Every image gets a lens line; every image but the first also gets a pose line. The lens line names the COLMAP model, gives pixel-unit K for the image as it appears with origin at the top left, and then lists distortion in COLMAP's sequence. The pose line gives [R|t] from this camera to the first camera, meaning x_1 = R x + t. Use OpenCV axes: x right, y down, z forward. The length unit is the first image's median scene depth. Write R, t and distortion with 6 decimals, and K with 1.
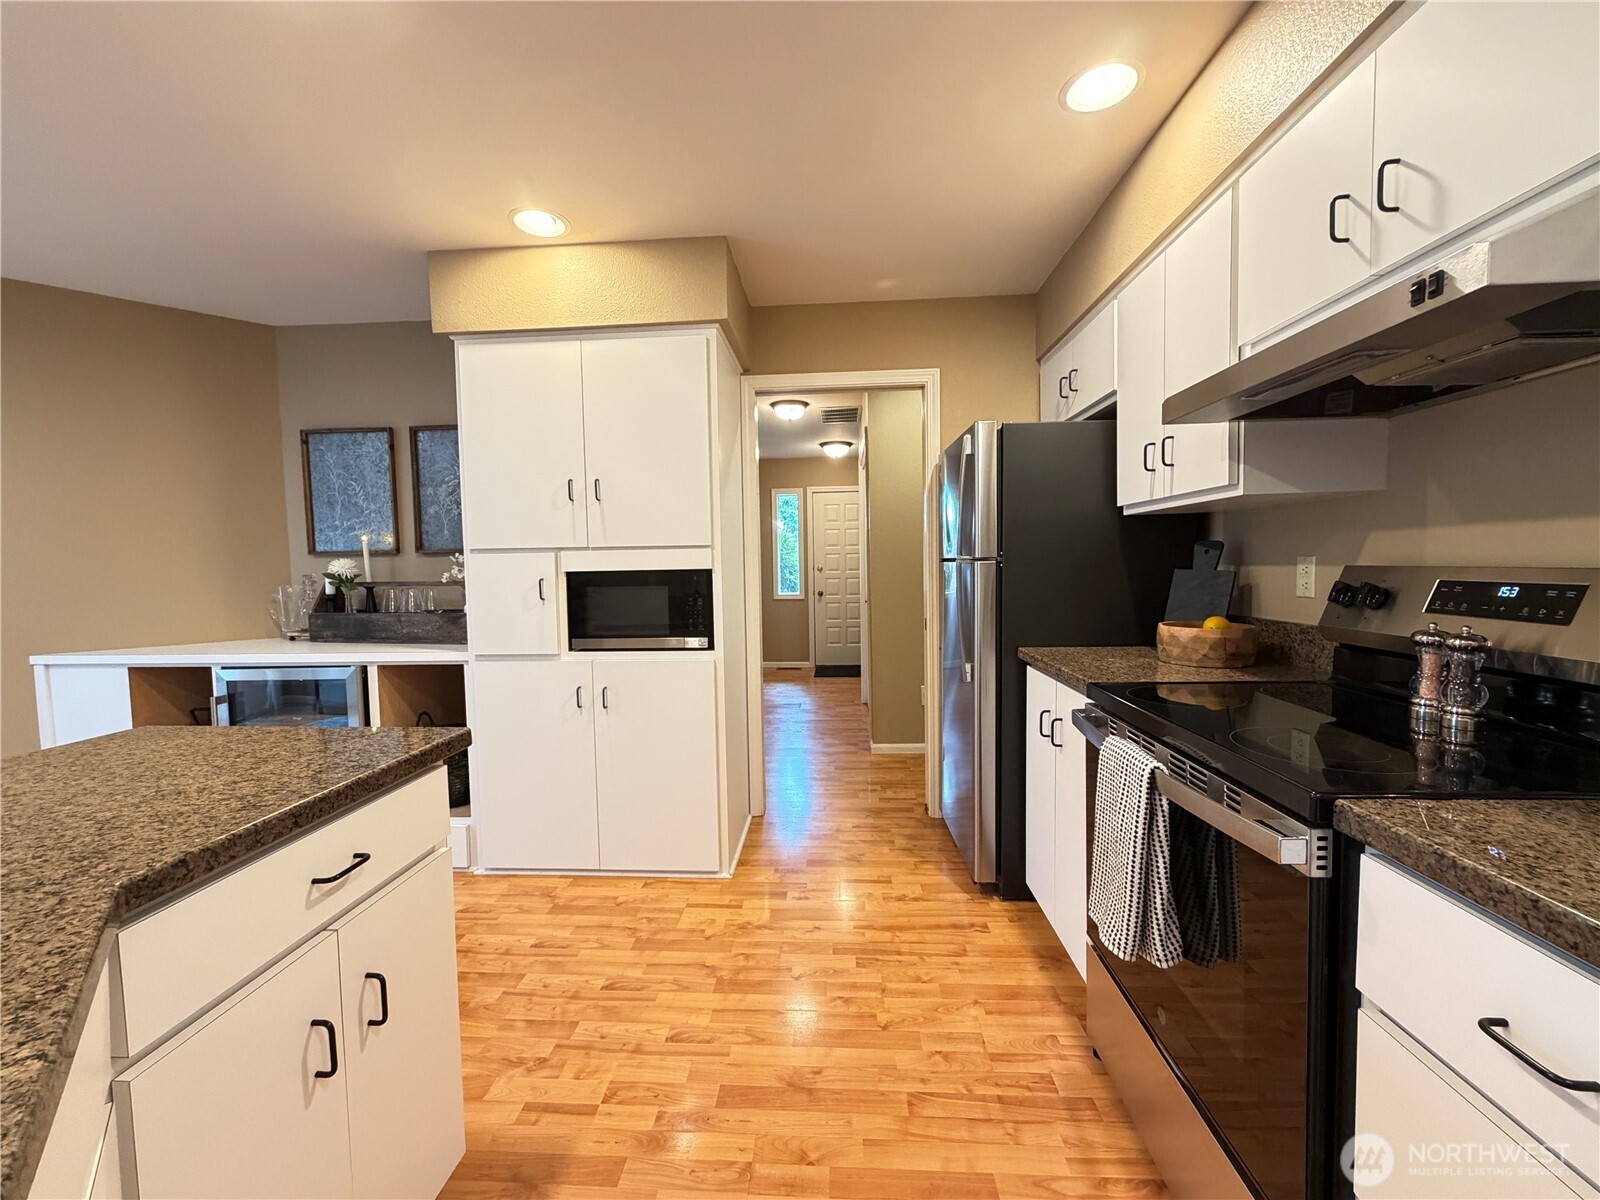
lens RADIAL K [[641.4, 0, 795.3], [0, 641.4, 601.1], [0, 0, 1]] dist [-0.000071, 0.000310]
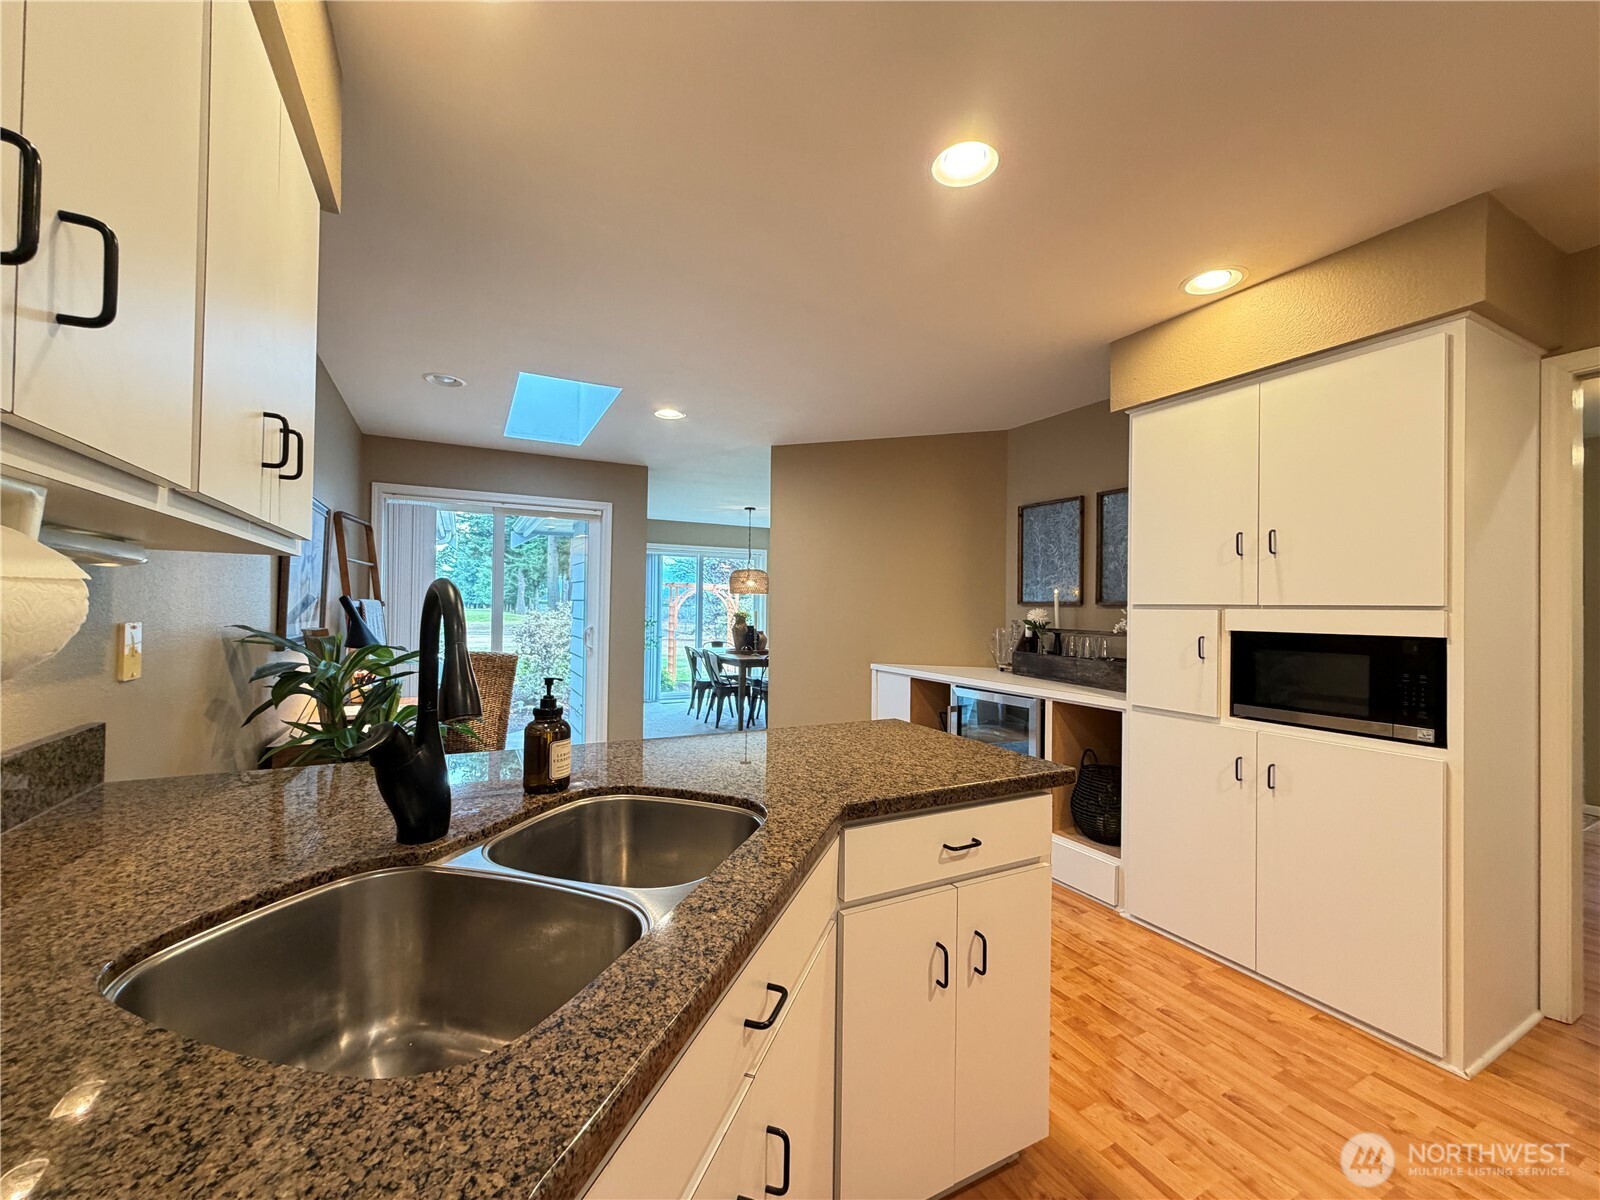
lens RADIAL K [[641.4, 0, 795.3], [0, 641.4, 601.1], [0, 0, 1]] dist [-0.000071, 0.000310]
pose [[0.520545, 0.016226, -0.853680, 0.107148], [-0.072026, 0.997090, -0.024967, -0.019336], [0.850791, 0.074484, 0.520199, -0.029541]]
